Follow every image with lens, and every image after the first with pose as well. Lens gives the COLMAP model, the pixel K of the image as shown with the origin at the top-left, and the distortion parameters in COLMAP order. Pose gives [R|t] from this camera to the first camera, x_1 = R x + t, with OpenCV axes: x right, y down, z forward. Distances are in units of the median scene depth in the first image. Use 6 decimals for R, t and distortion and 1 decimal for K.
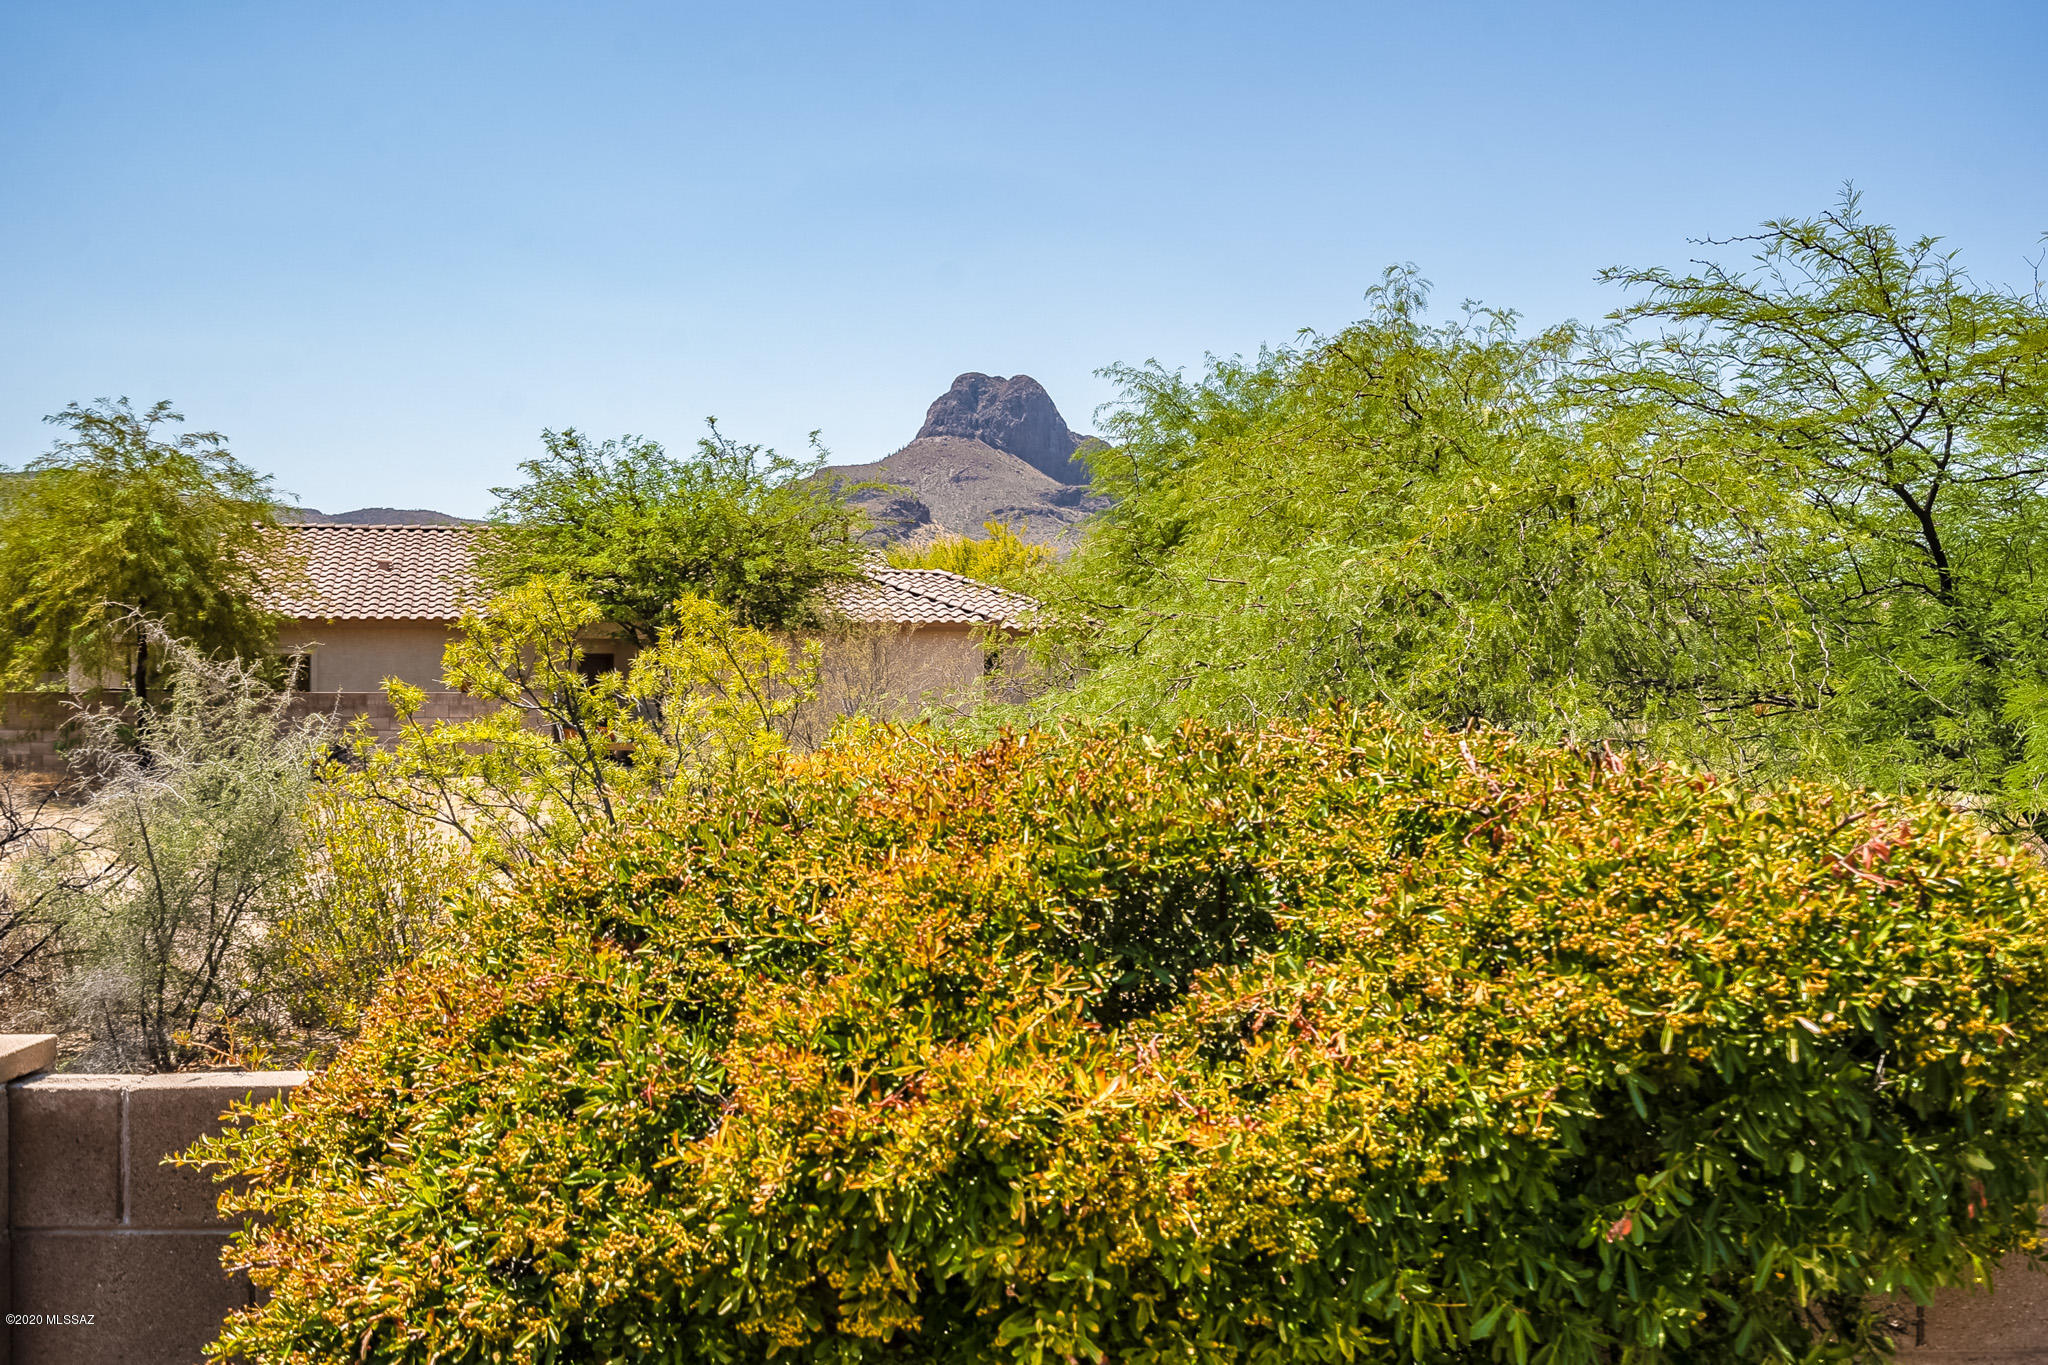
lens RADIAL K [[1894.0, 0, 1032.0], [0, 1894.0, 682.9], [0, 0, 1]] dist [0.120164, 0.000000]
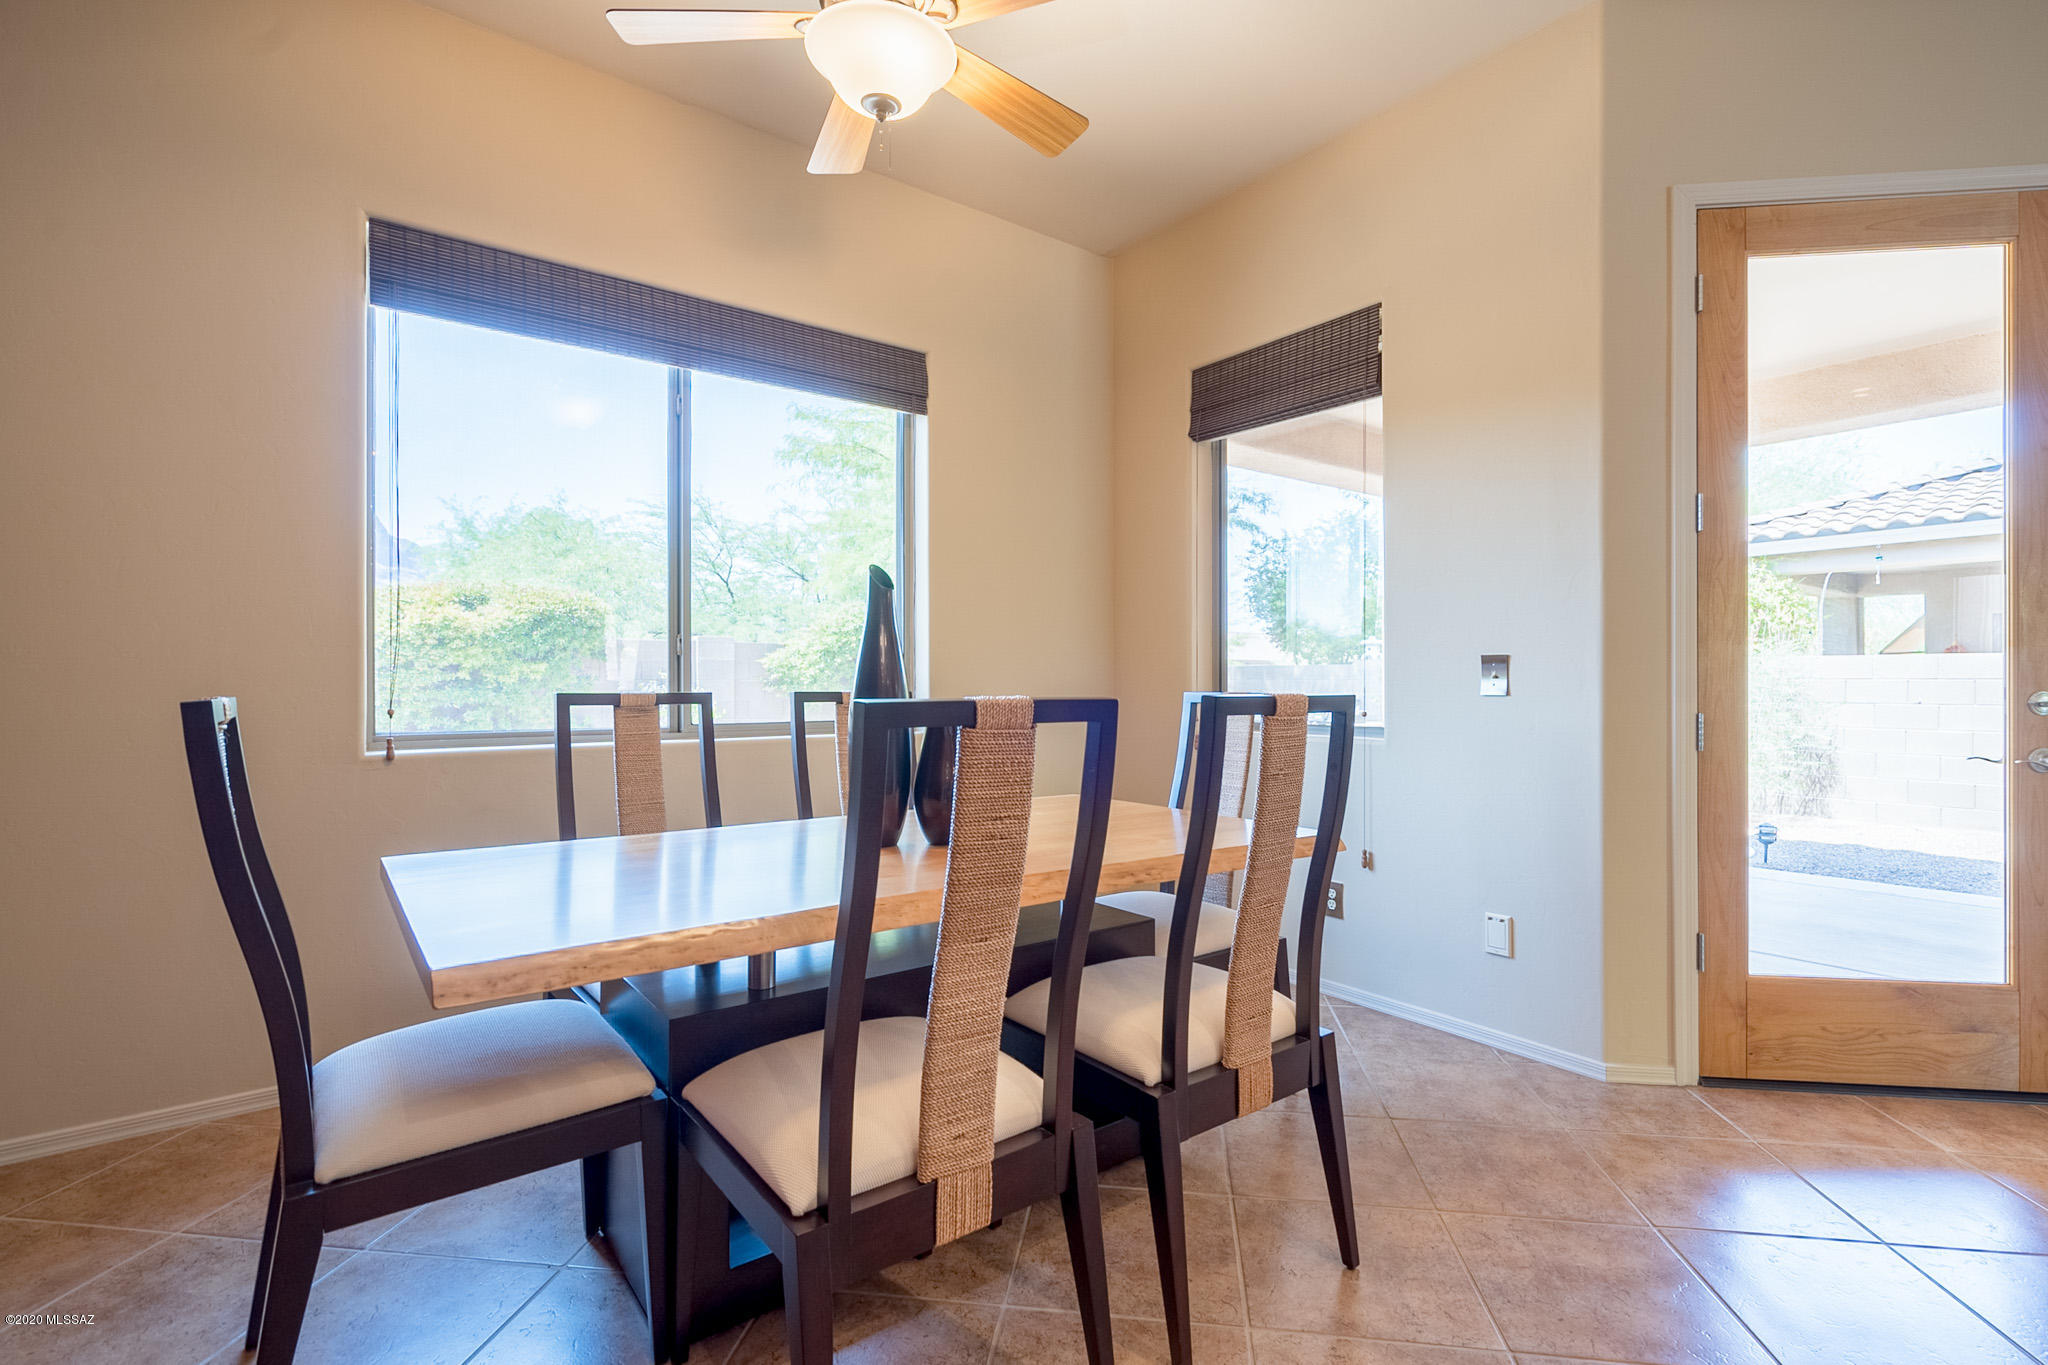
lens RADIAL K [[952.6, 0, 1022.3], [0, 952.6, 685.9], [0, 0, 1]] dist [0.000490, 0.001324]
pose [[0.823419, 0.005330, 0.567409, -0.268478], [-0.006546, 0.999979, 0.000106, 0.440788], [-0.567397, -0.003802, 0.823436, -3.231185]]
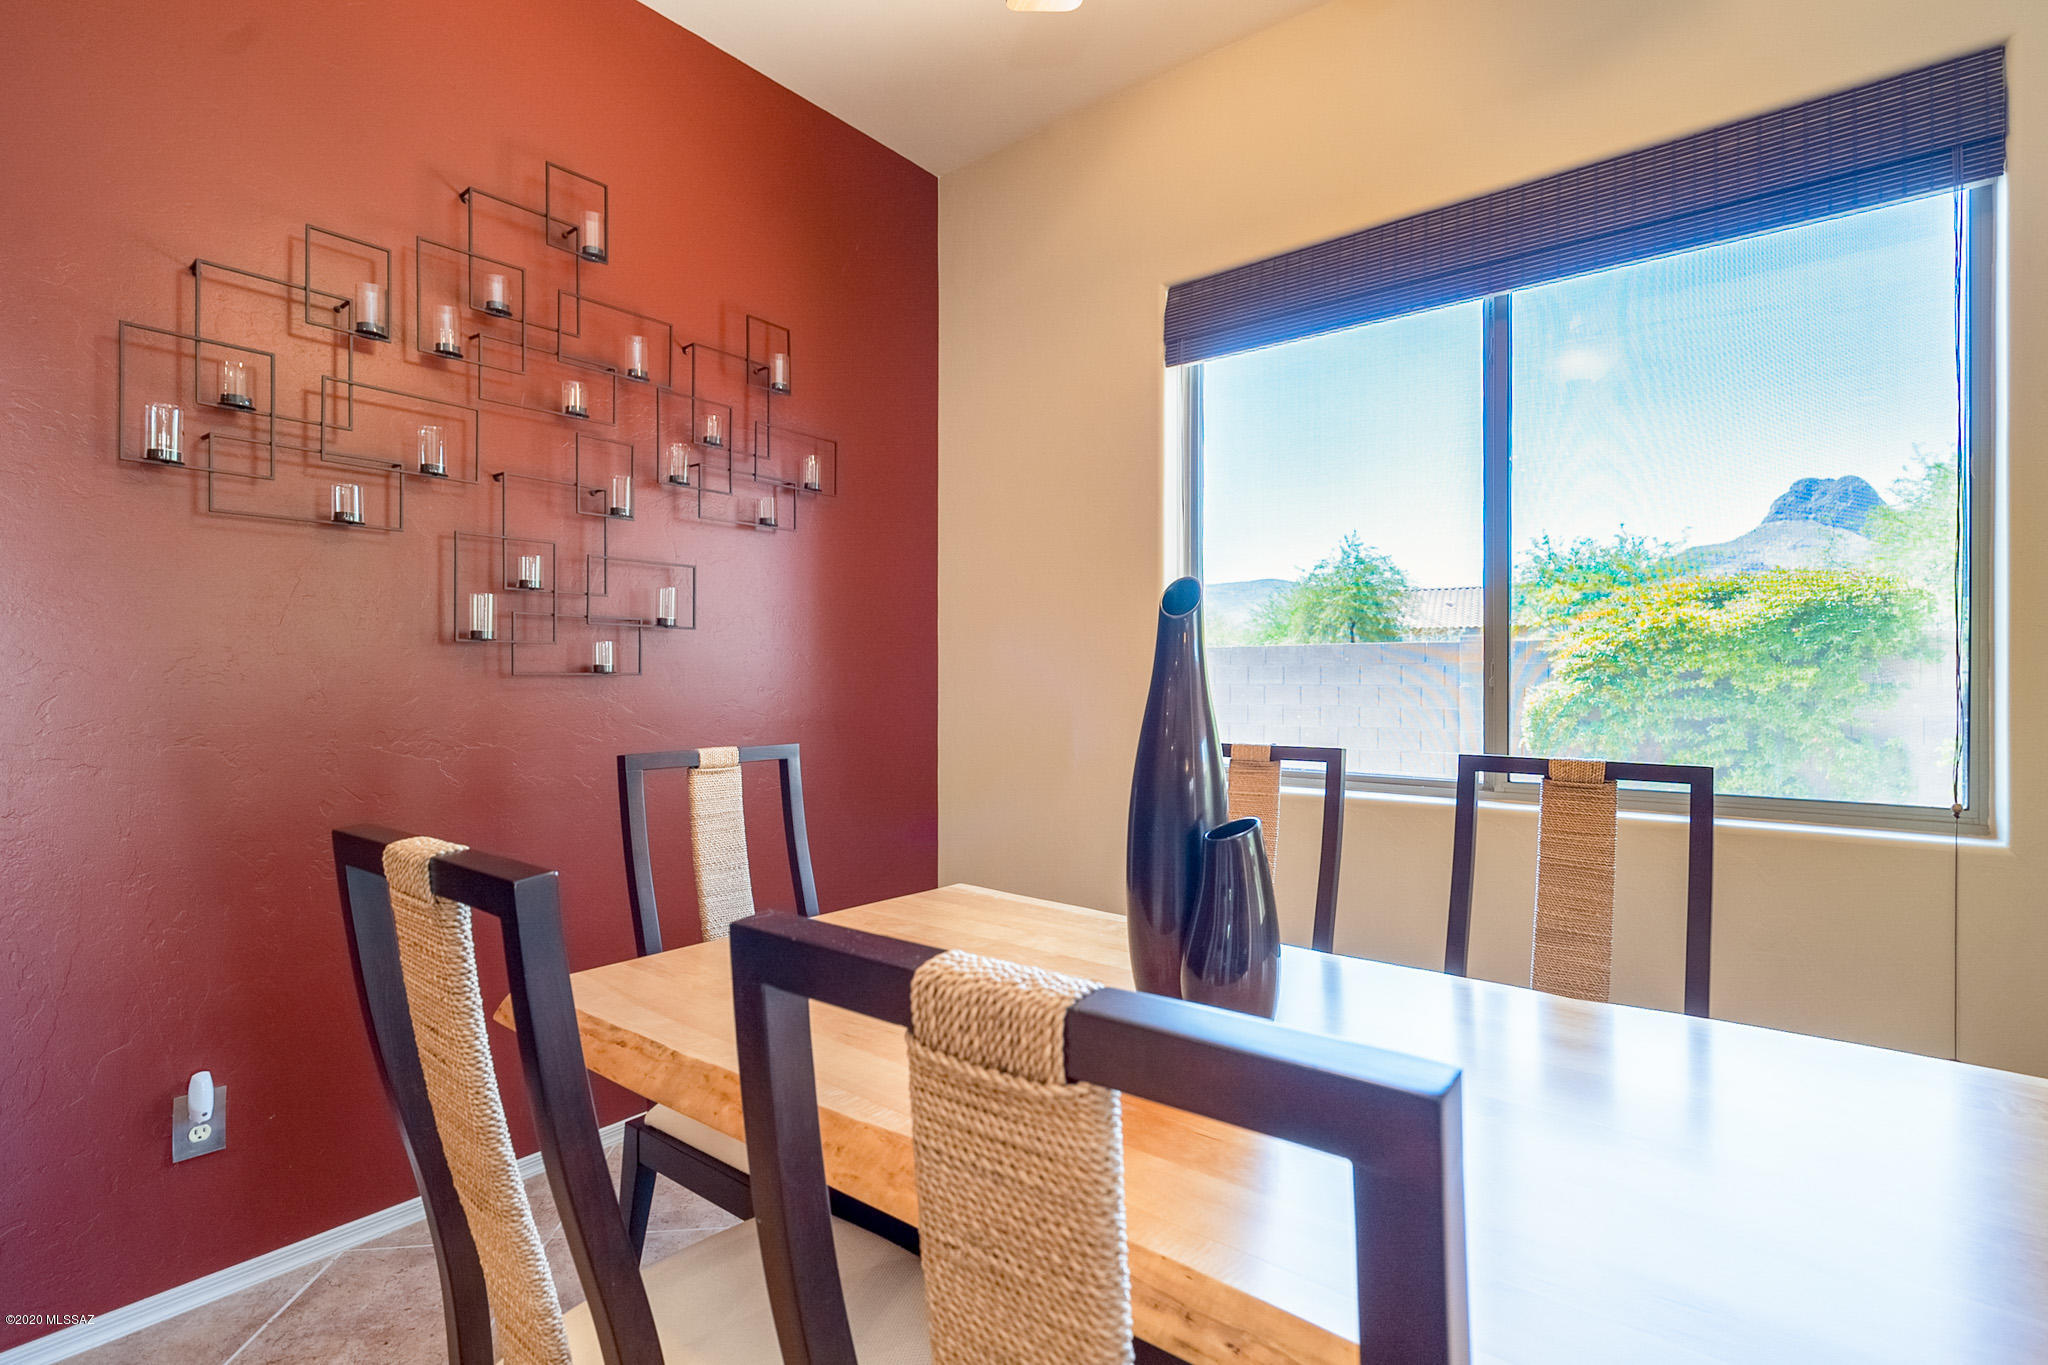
lens RADIAL K [[952.6, 0, 1021.4], [0, 952.6, 675.6], [0, 0, 1]] dist [0.000490, 0.001324]
pose [[0.750887, 0.004696, -0.660415, 0.417900], [-0.005557, 0.999984, 0.000792, 0.400948], [0.660408, 0.003076, 0.750901, -2.932182]]
